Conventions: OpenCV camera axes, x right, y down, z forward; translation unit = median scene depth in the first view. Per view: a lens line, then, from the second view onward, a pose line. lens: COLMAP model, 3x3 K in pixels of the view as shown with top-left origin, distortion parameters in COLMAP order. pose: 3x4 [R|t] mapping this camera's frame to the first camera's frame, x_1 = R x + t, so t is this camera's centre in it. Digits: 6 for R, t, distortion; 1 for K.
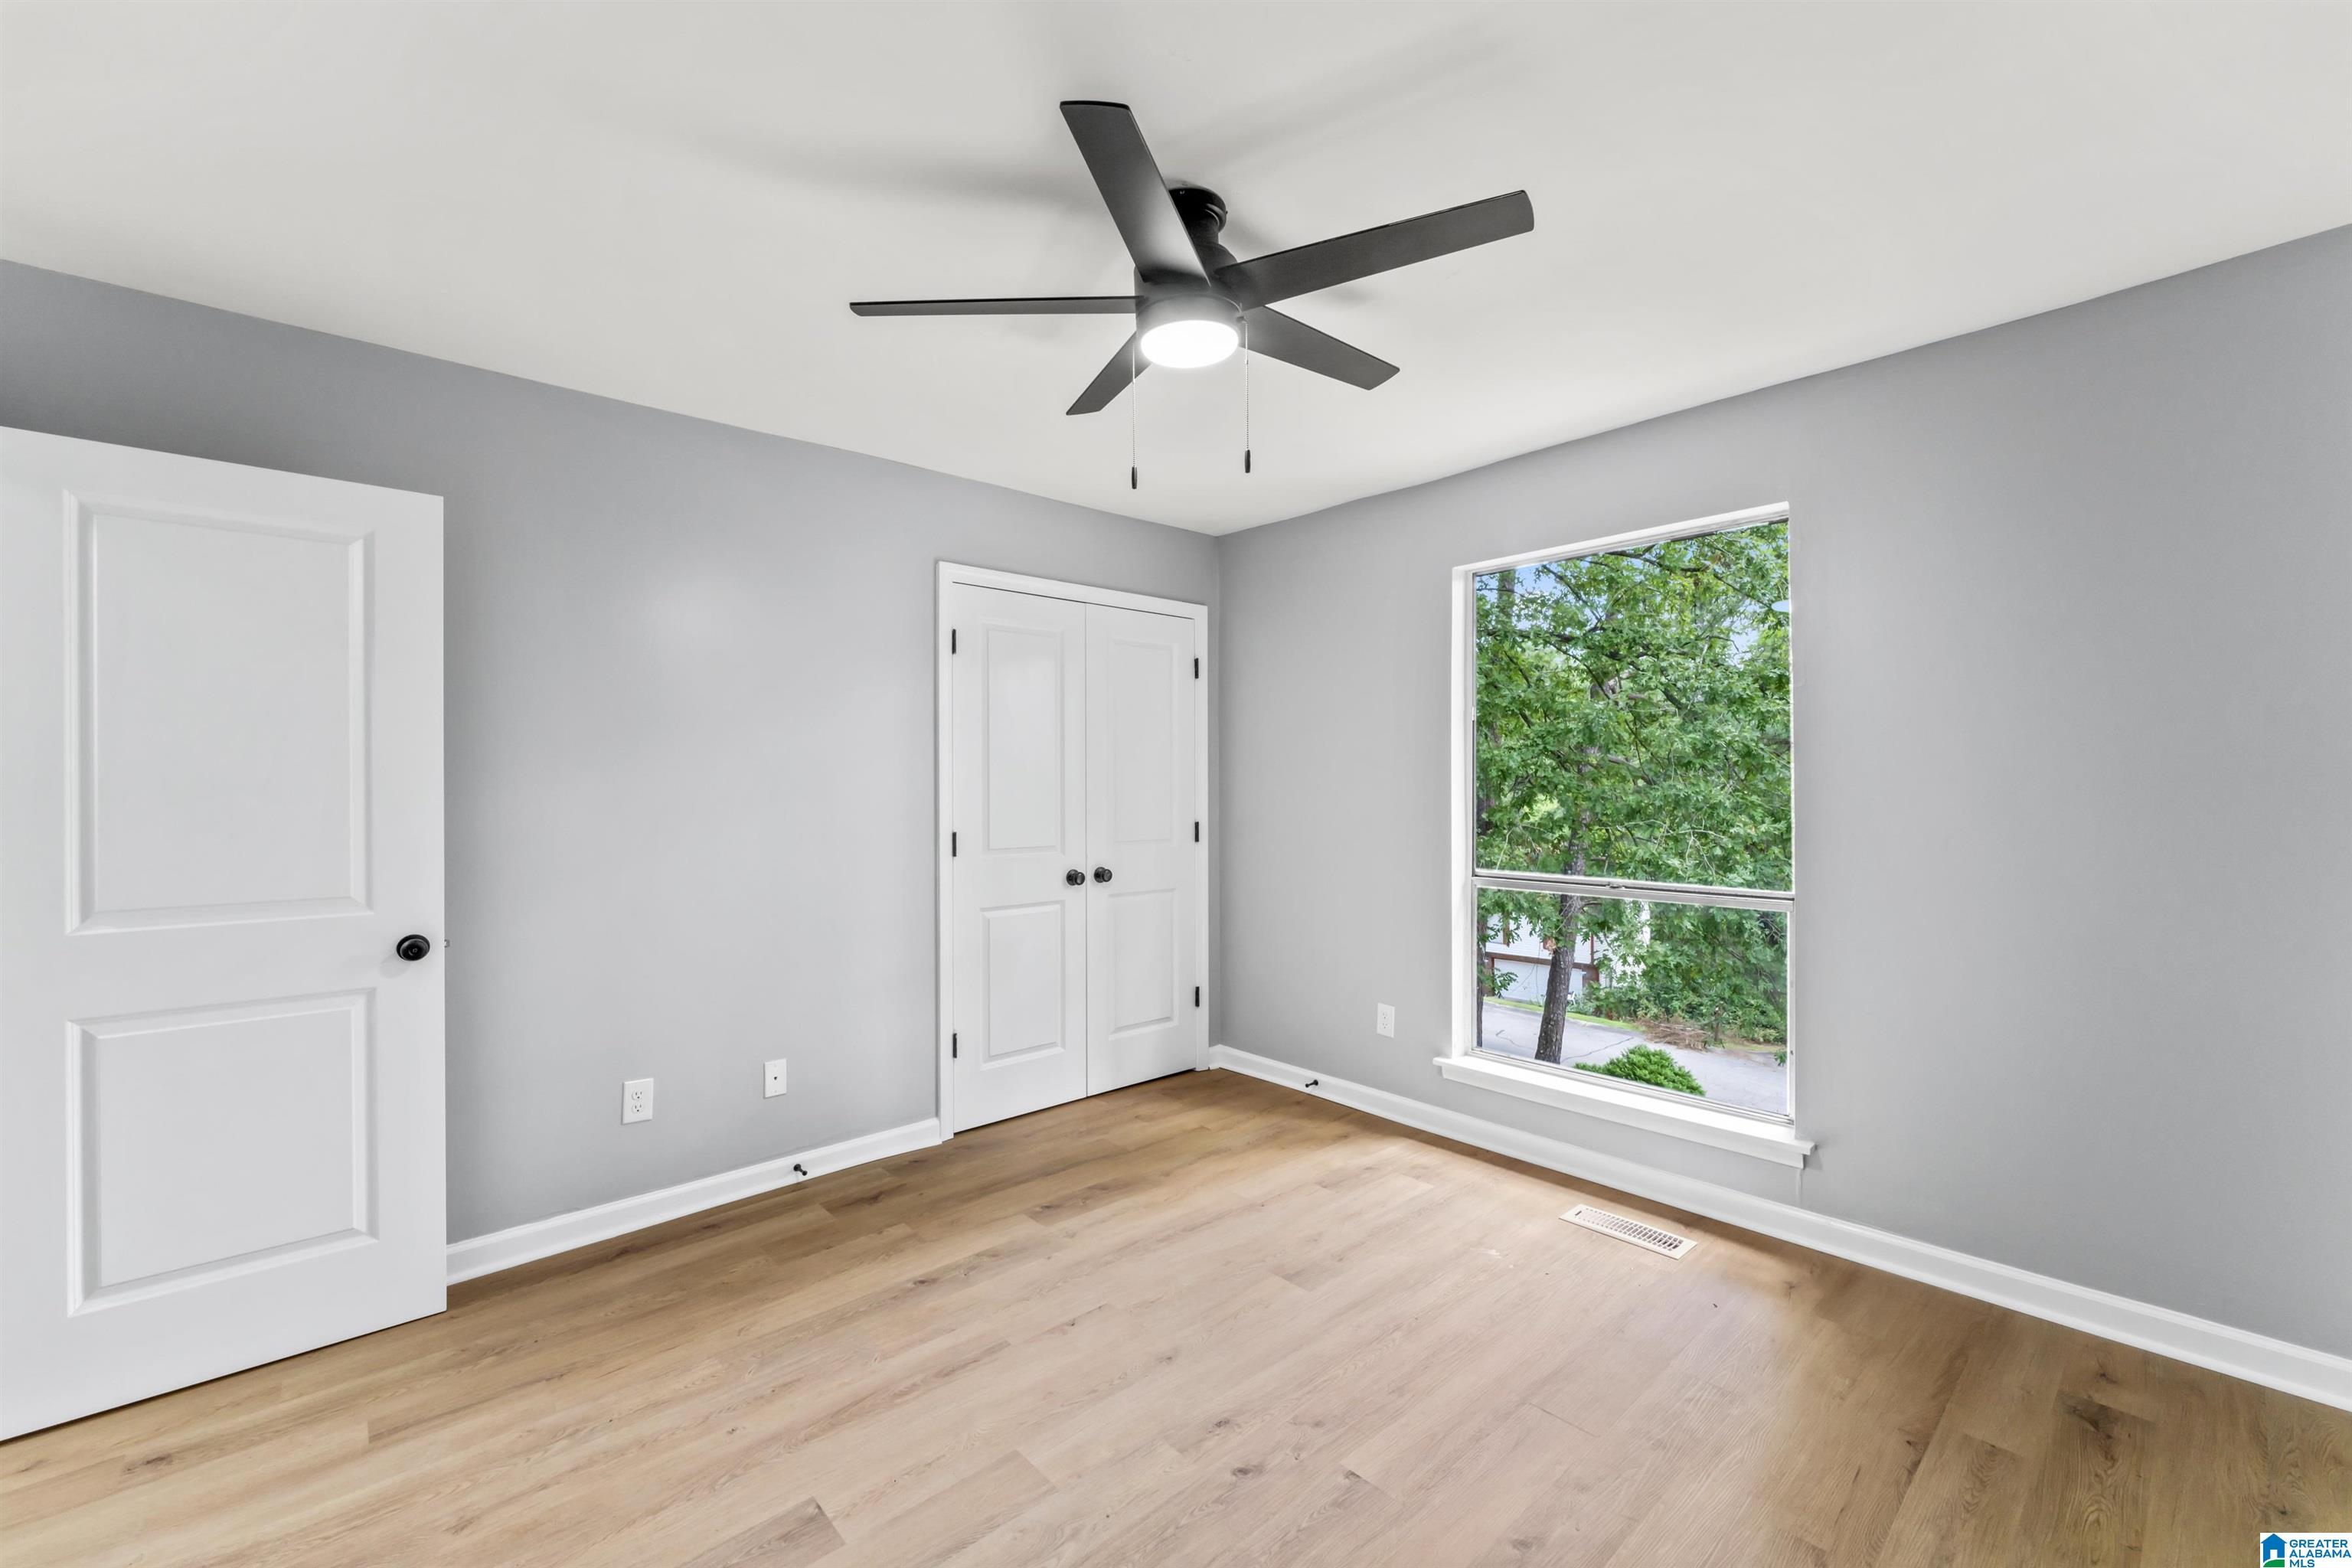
lens RADIAL K [[960.5, 0, 1170.7], [0, 960.5, 786.8], [0, 0, 1]] dist [-0.003983, 0.000230]
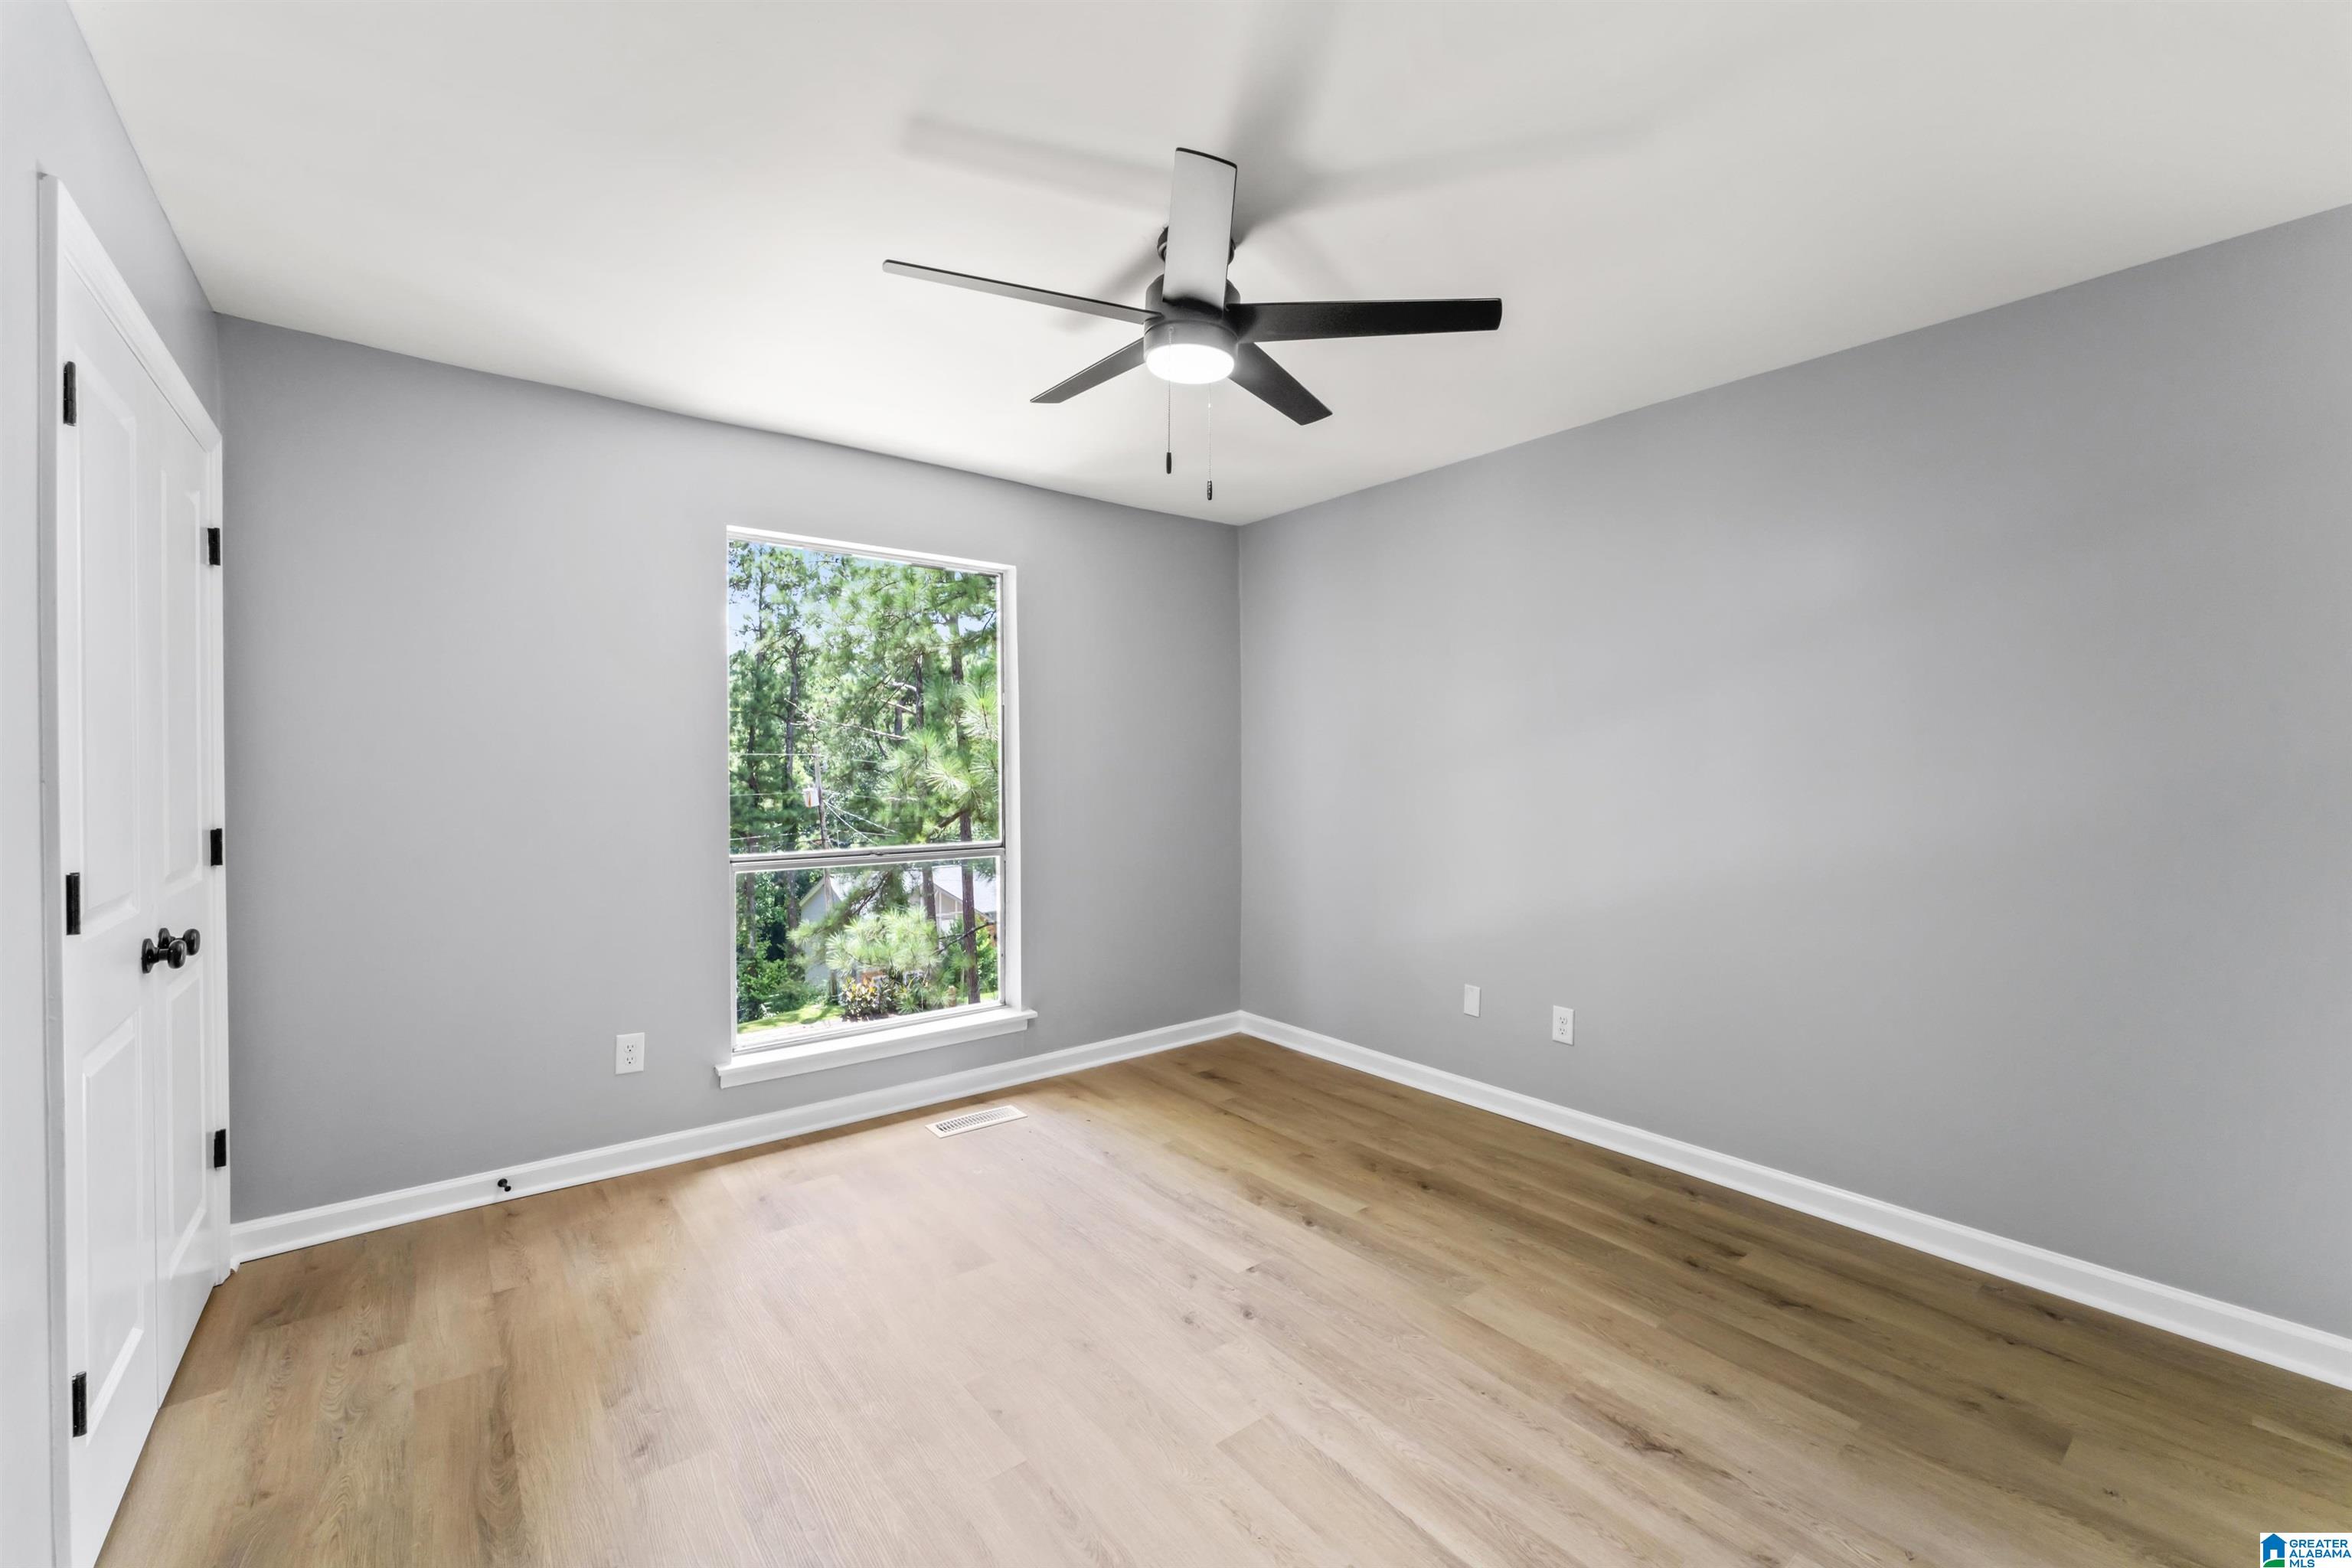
lens RADIAL K [[960.5, 0, 1181.0], [0, 960.5, 769.5], [0, 0, 1]] dist [-0.003983, 0.000230]
pose [[0.071176, -0.001675, 0.997462, -1.210445], [0.007001, 0.999975, 0.001180, 0.006787], [-0.997439, 0.006899, 0.071186, 1.028358]]
